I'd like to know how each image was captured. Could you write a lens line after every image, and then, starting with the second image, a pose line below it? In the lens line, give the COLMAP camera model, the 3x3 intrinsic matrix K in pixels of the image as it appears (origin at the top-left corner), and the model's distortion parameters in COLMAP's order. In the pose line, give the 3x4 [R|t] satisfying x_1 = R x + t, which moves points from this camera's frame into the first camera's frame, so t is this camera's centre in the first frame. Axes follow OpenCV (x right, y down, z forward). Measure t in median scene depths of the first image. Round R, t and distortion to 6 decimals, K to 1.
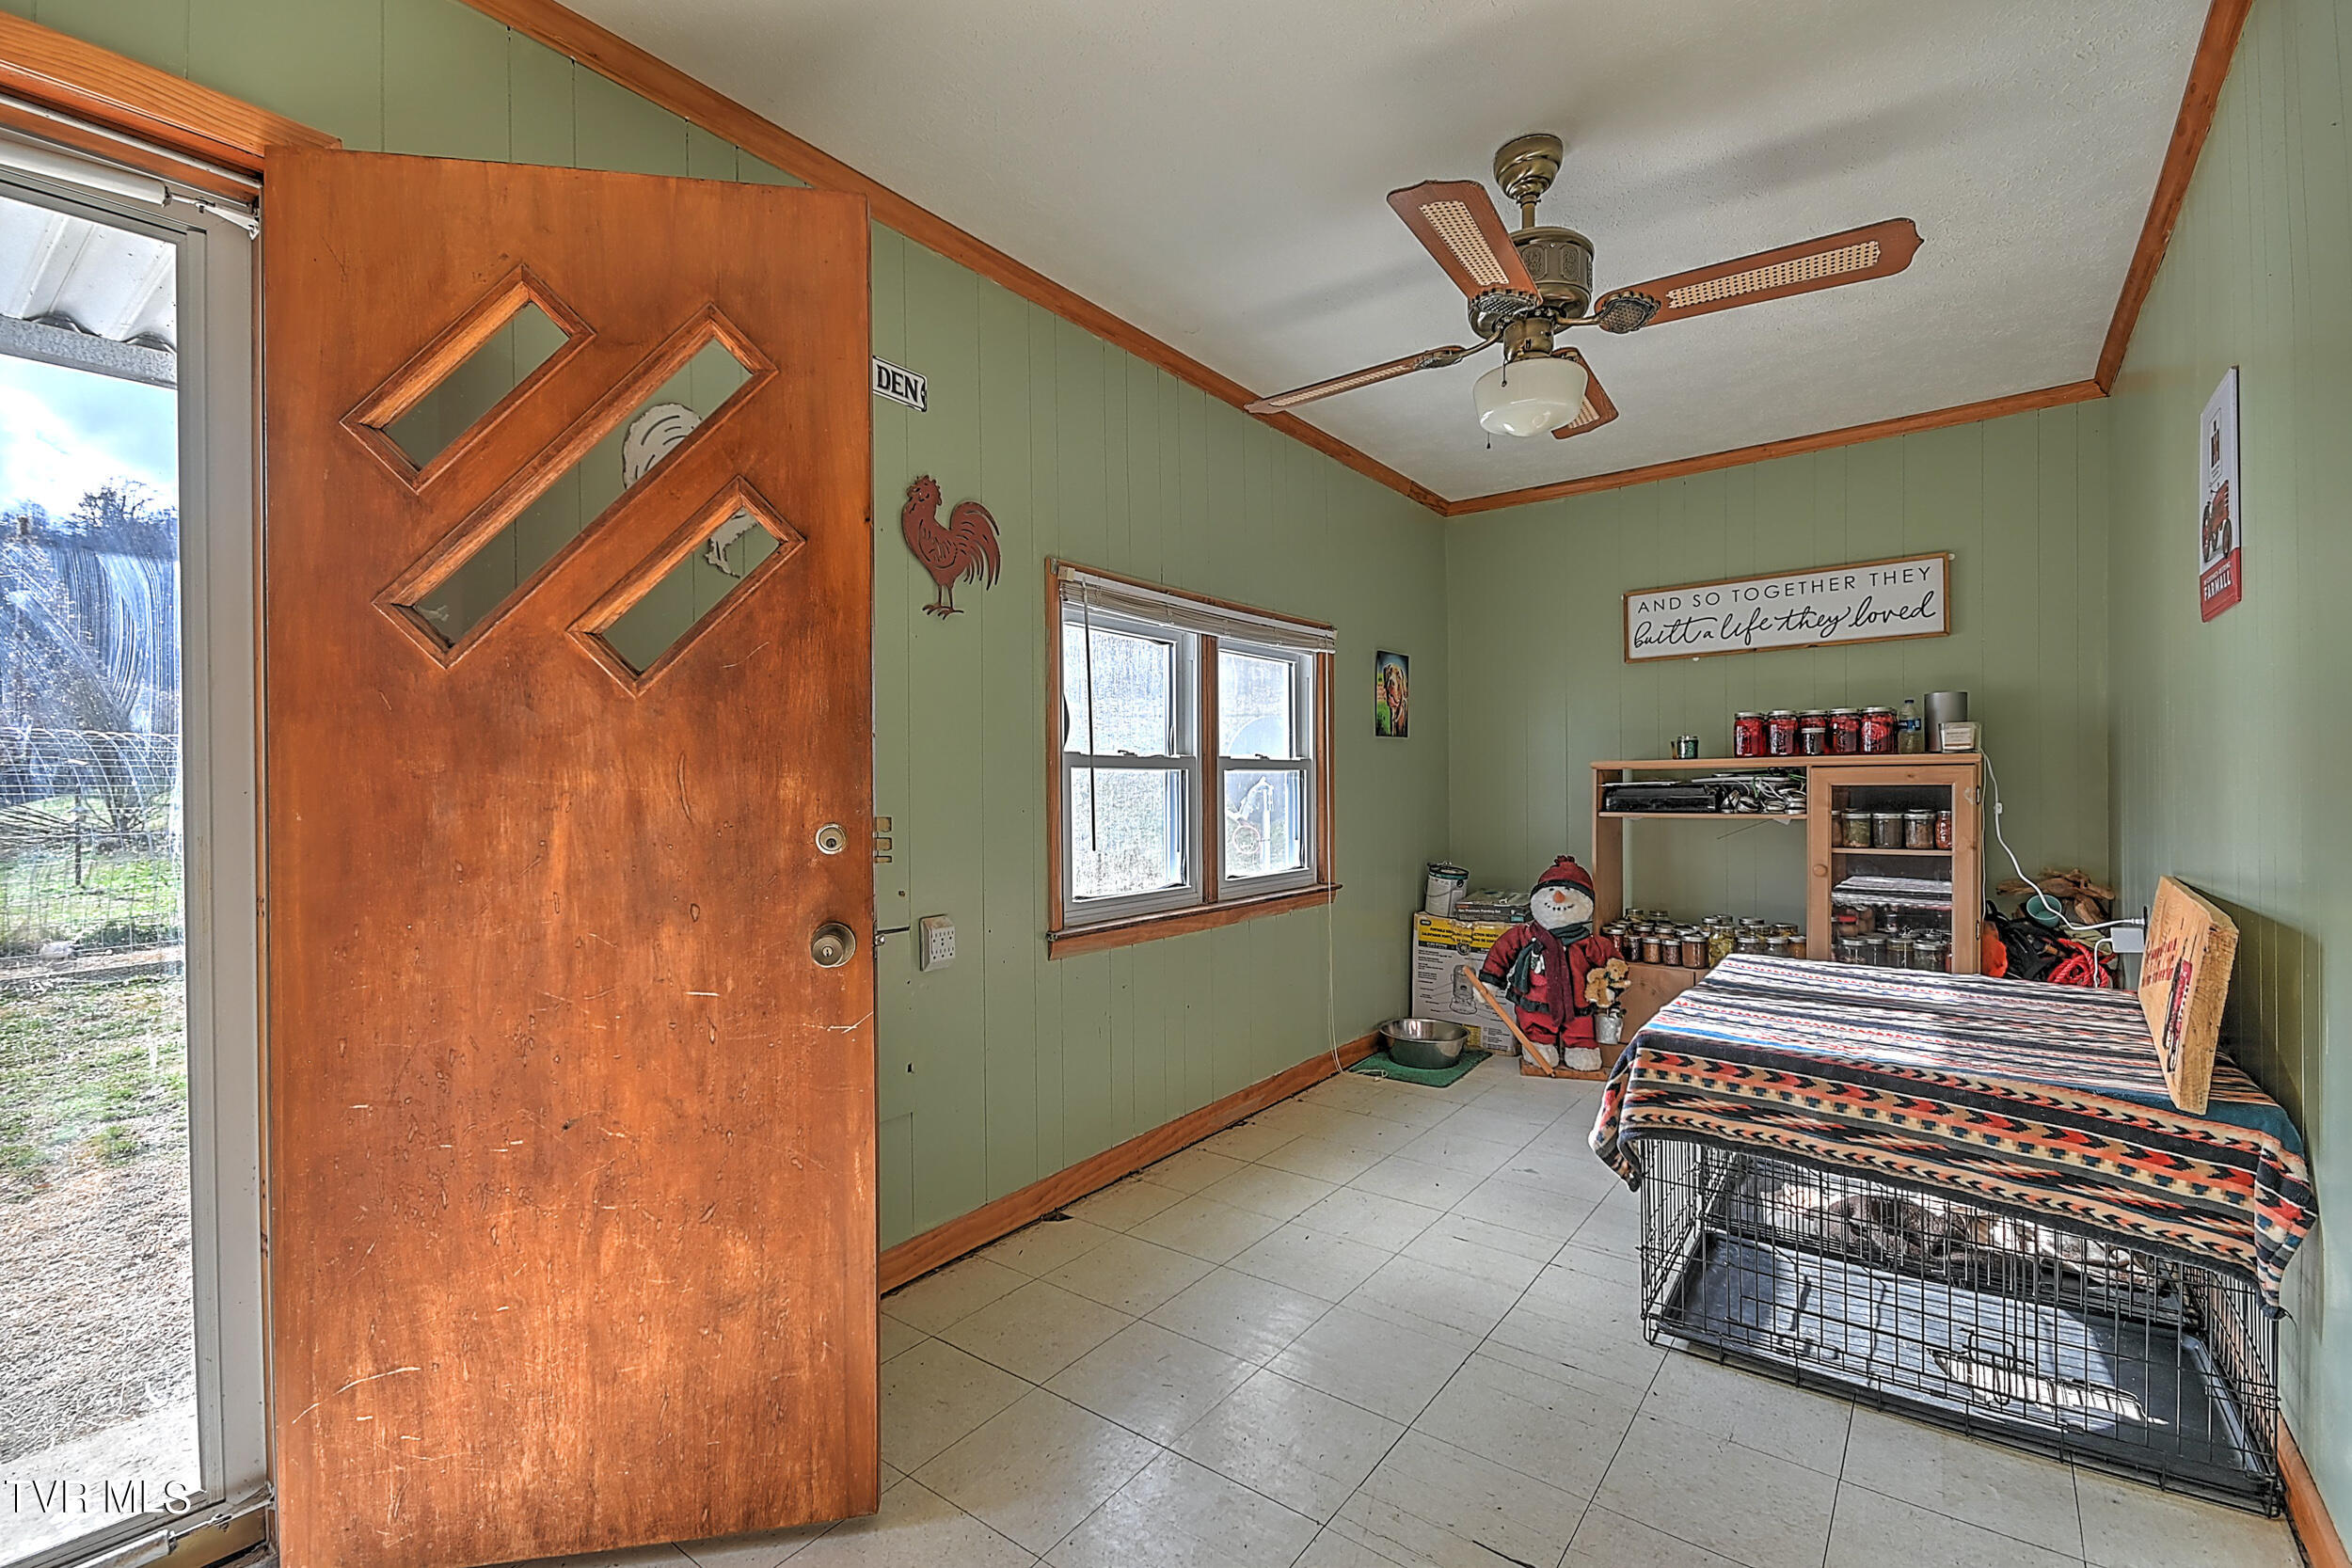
lens RADIAL K [[1035.1, 0, 1167.5], [0, 1035.1, 788.1], [0, 0, 1]] dist [0.012886, -0.006652]
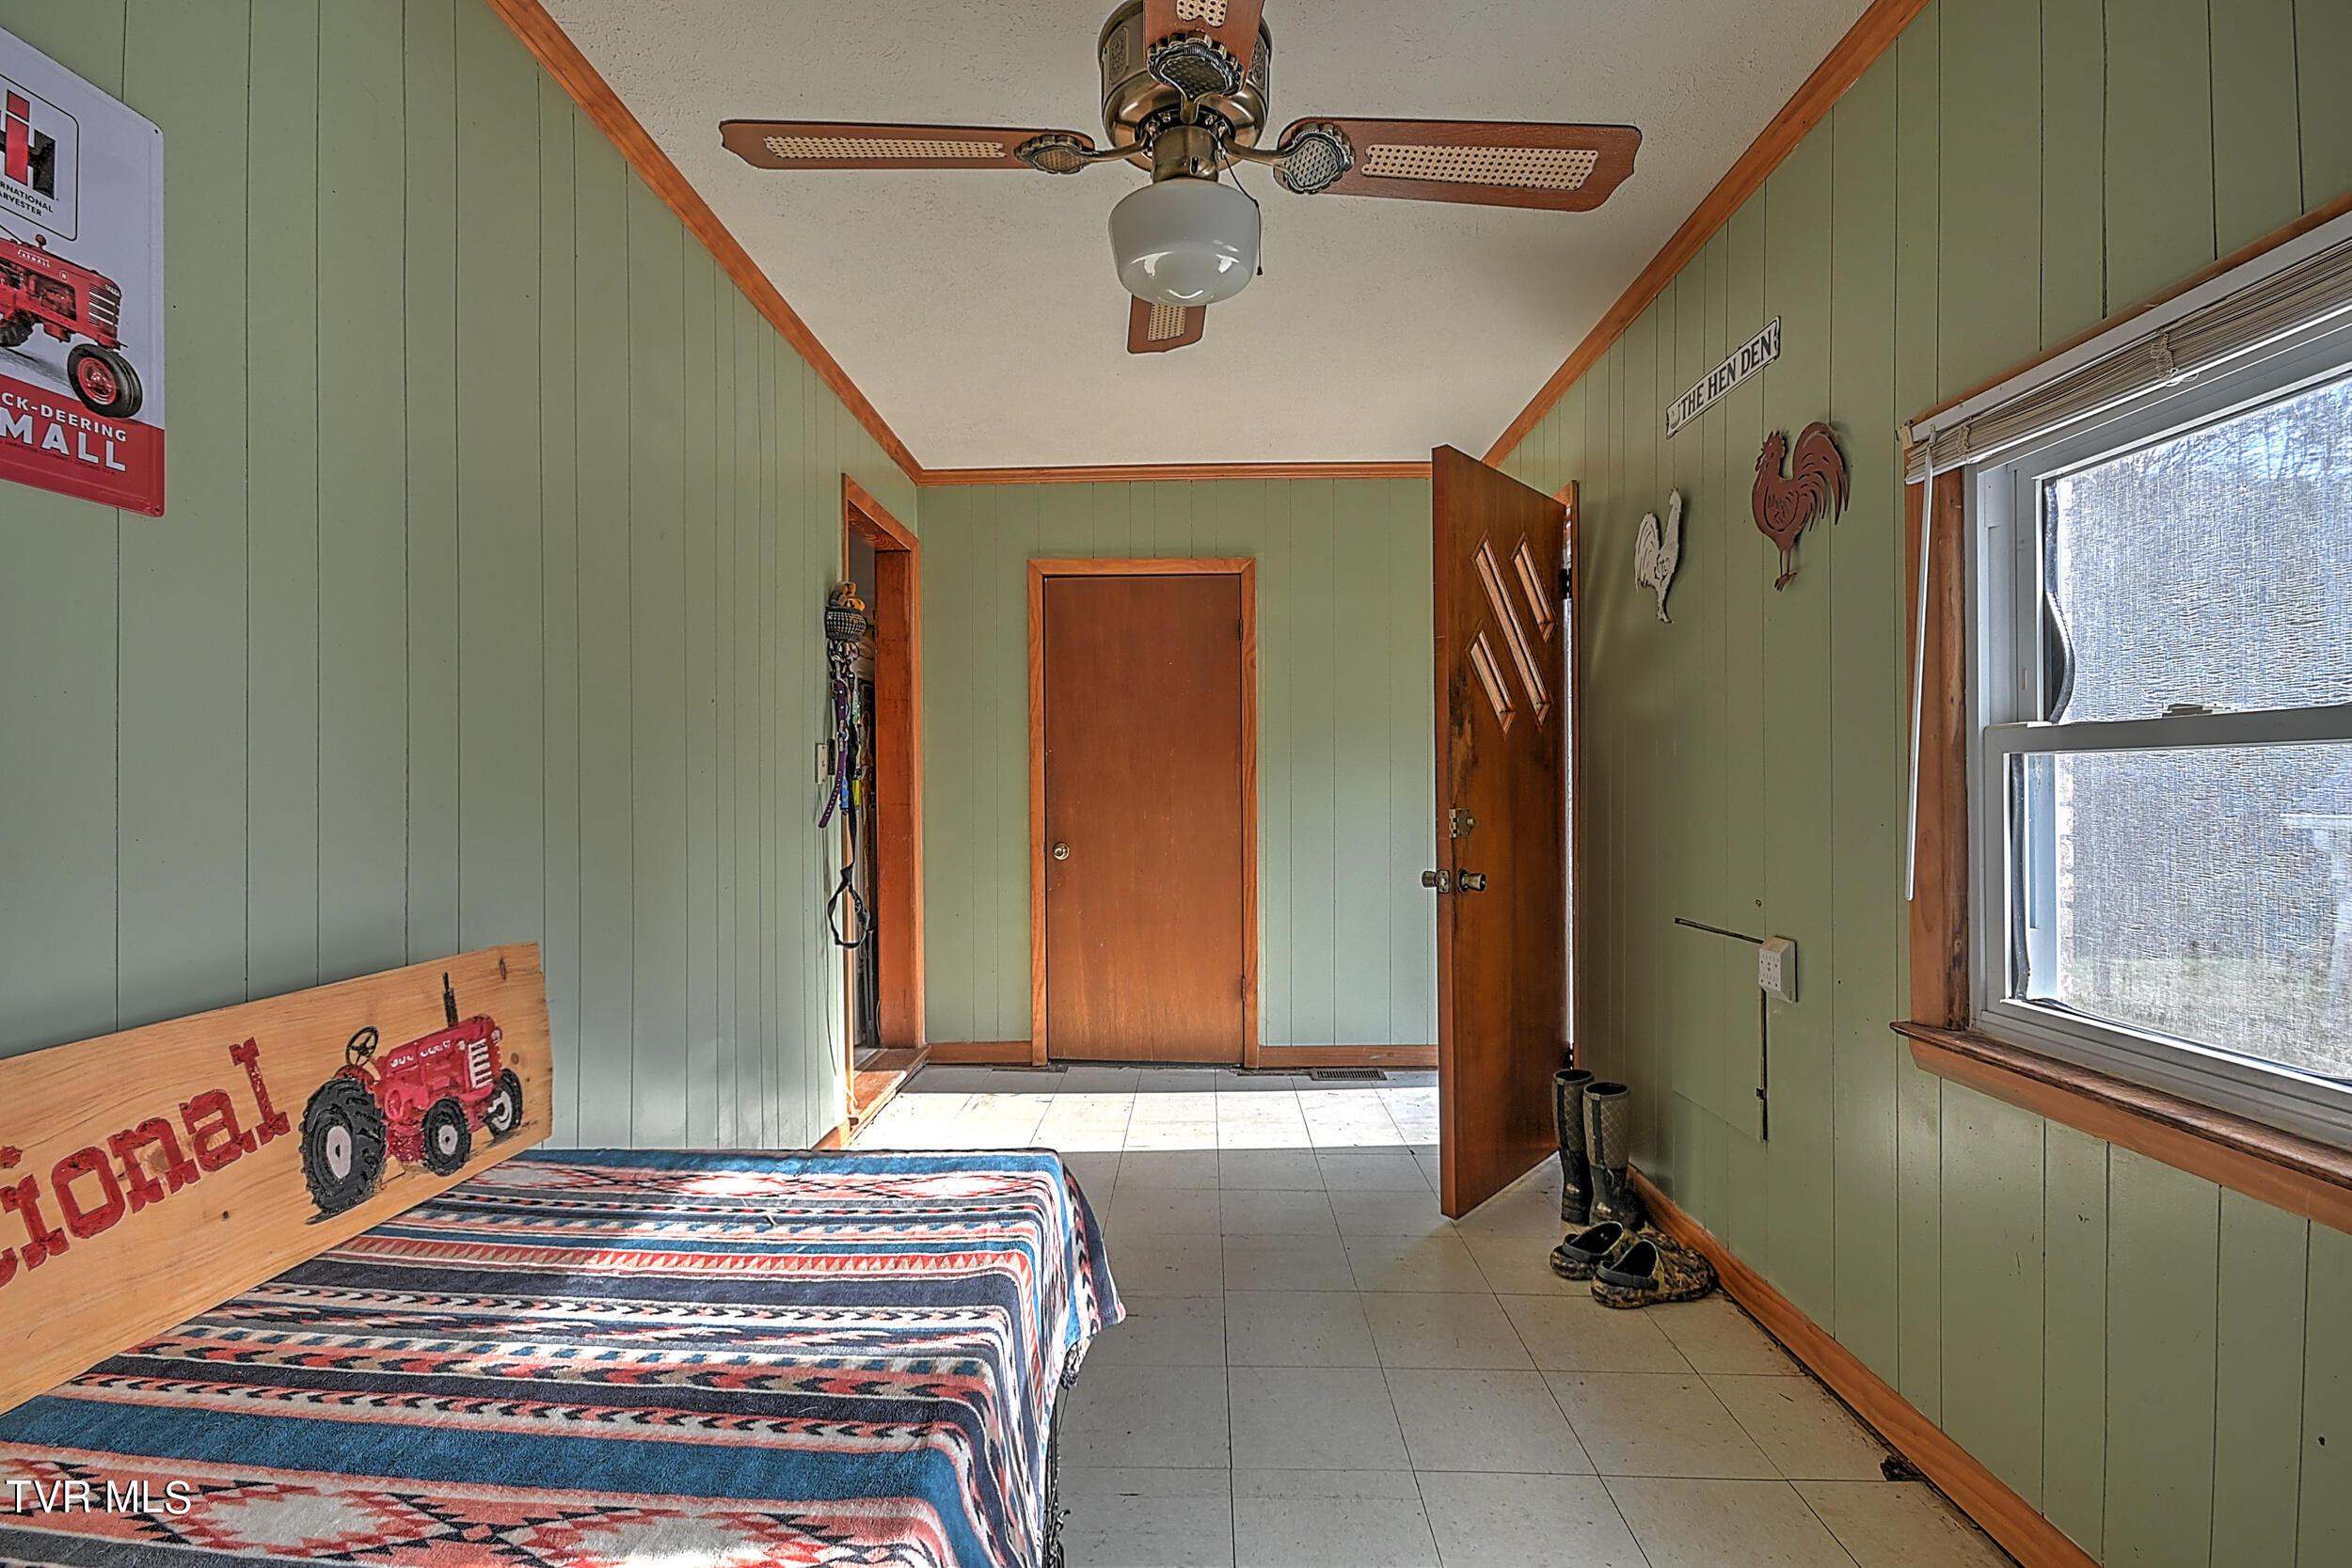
lens RADIAL K [[1035.1, 0, 1179.8], [0, 1035.1, 791.4], [0, 0, 1]] dist [0.012886, -0.006652]
pose [[-0.803050, 0.011665, -0.595797, 0.594090], [0.010581, 0.999930, 0.005315, -0.007945], [0.595817, -0.002036, -0.803117, 1.202650]]
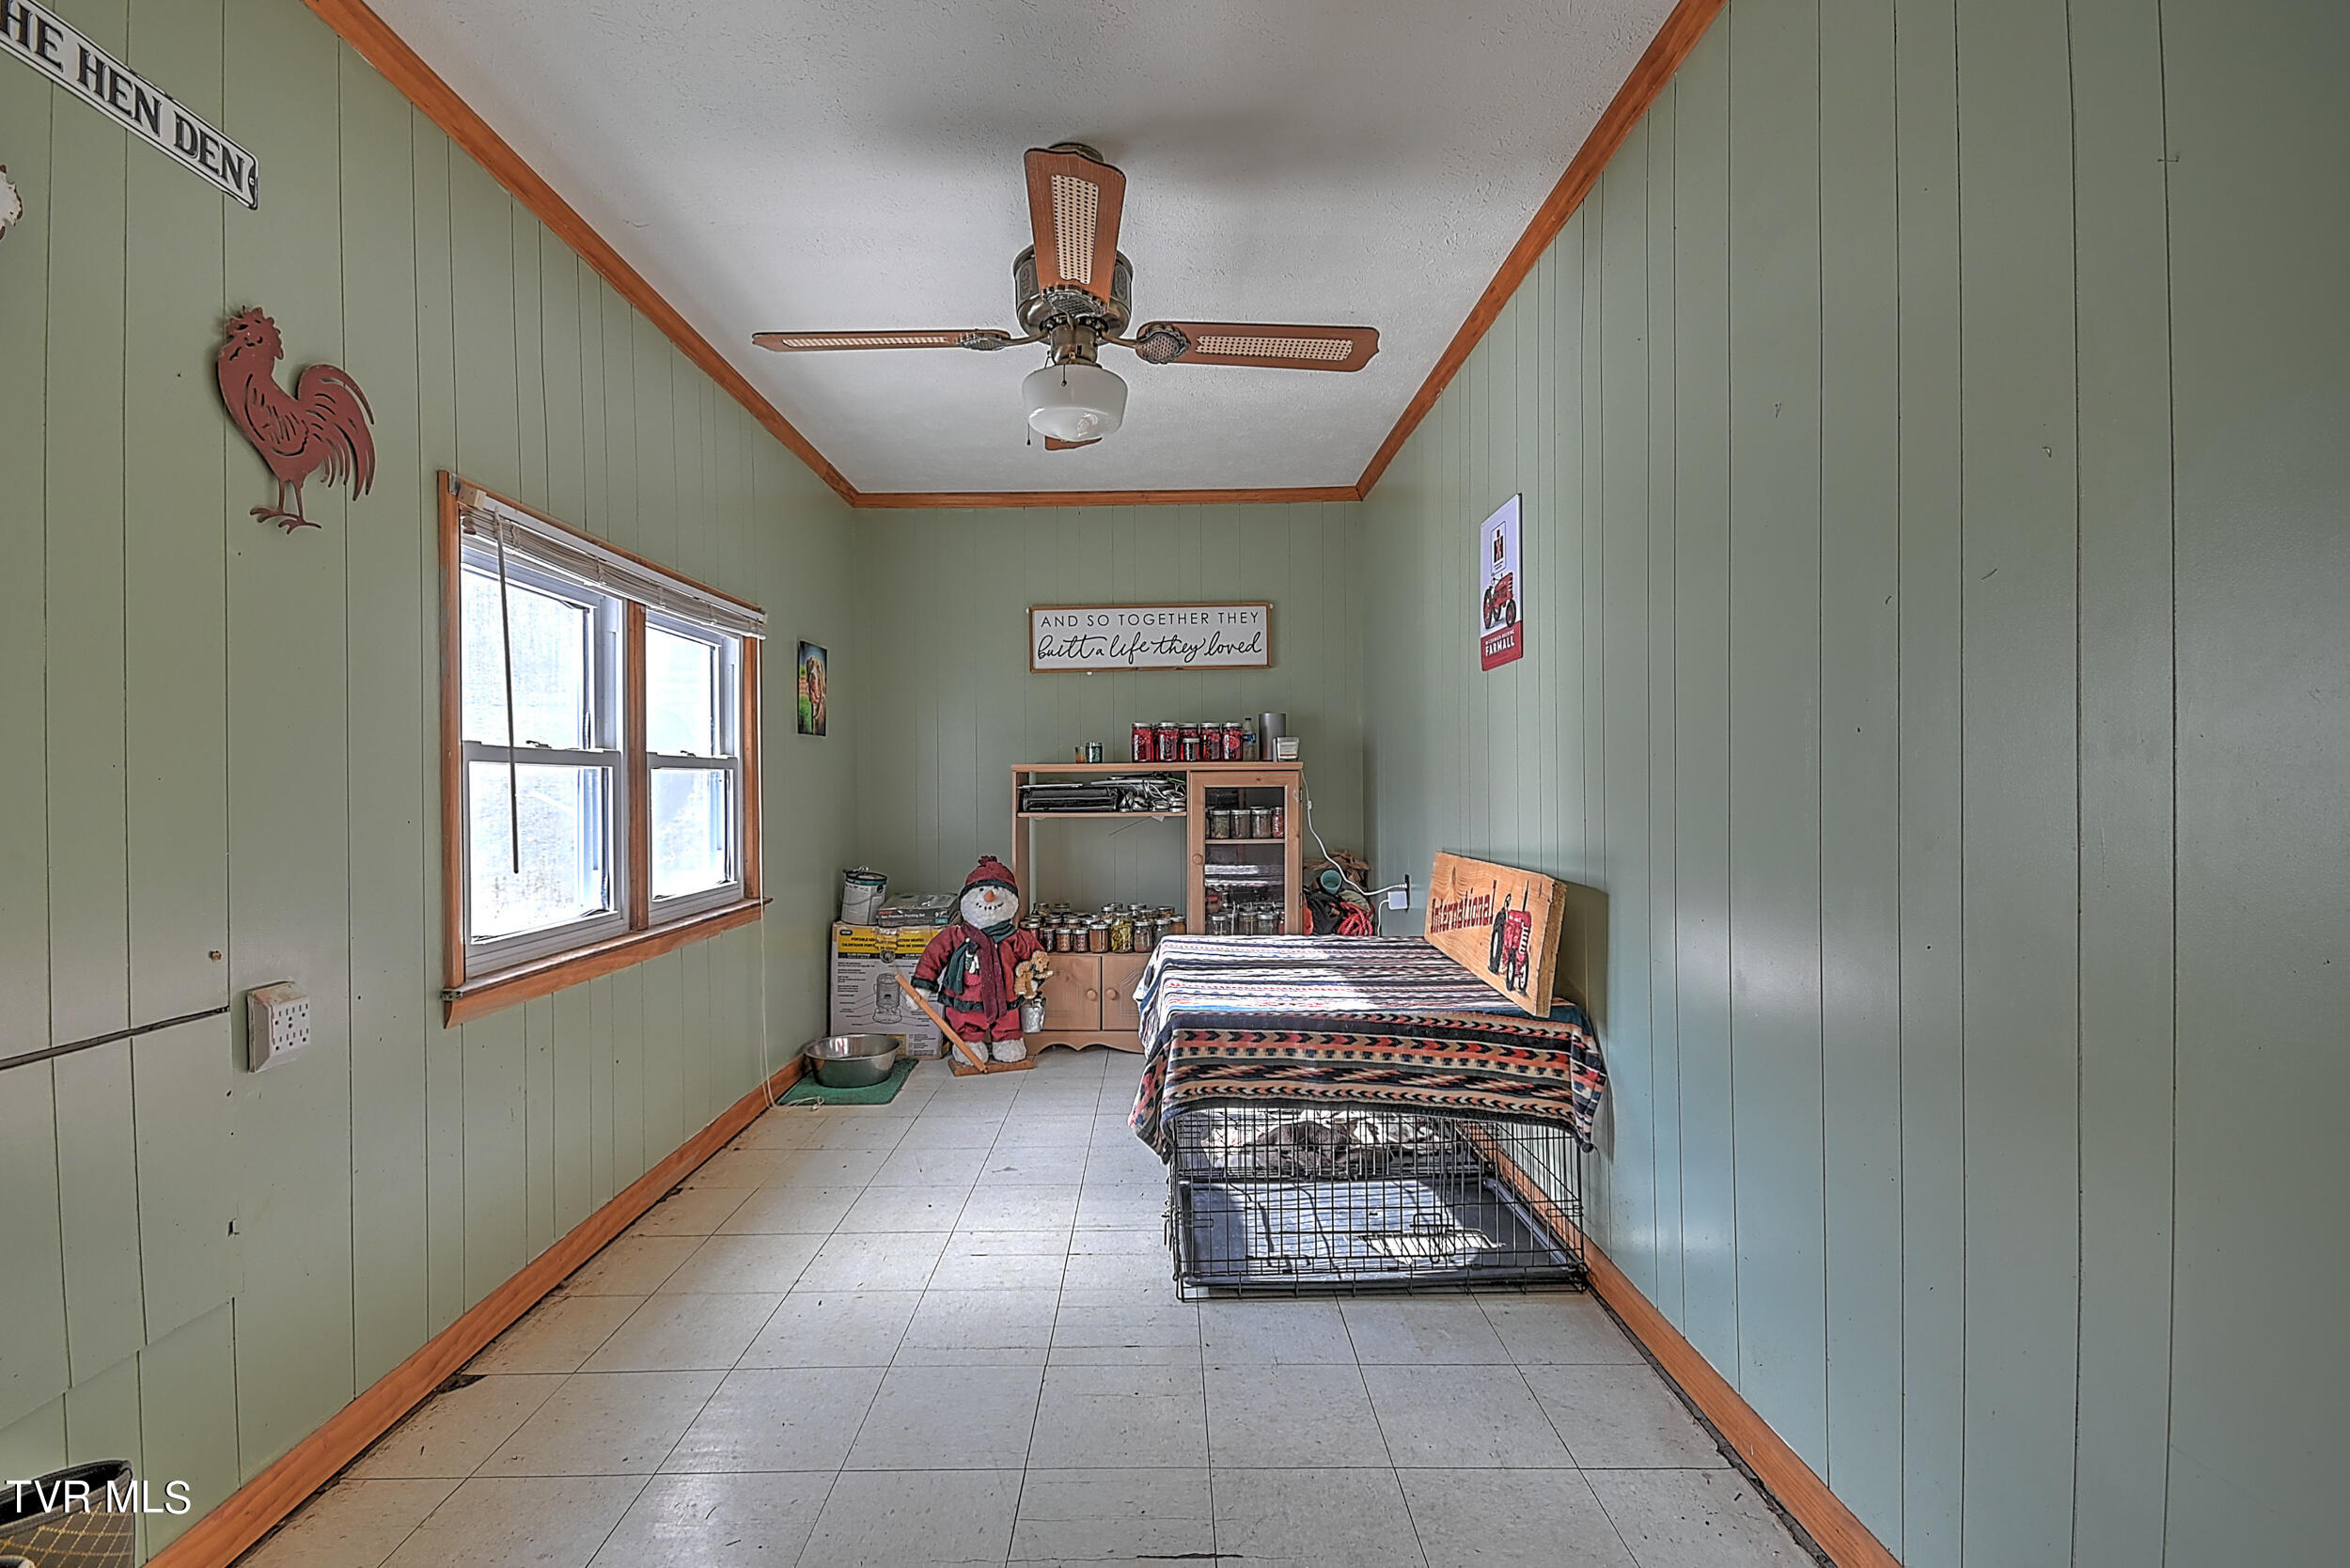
lens RADIAL K [[1034.3, 0, 1173.9], [0, 1034.3, 786.8], [0, 0, 1]] dist [0.012886, -0.006652]
pose [[0.788051, 0.000429, 0.615609, -0.155417], [0.002601, 0.999989, -0.004026, 0.002320], [-0.615604, 0.004774, 0.788041, 0.113513]]
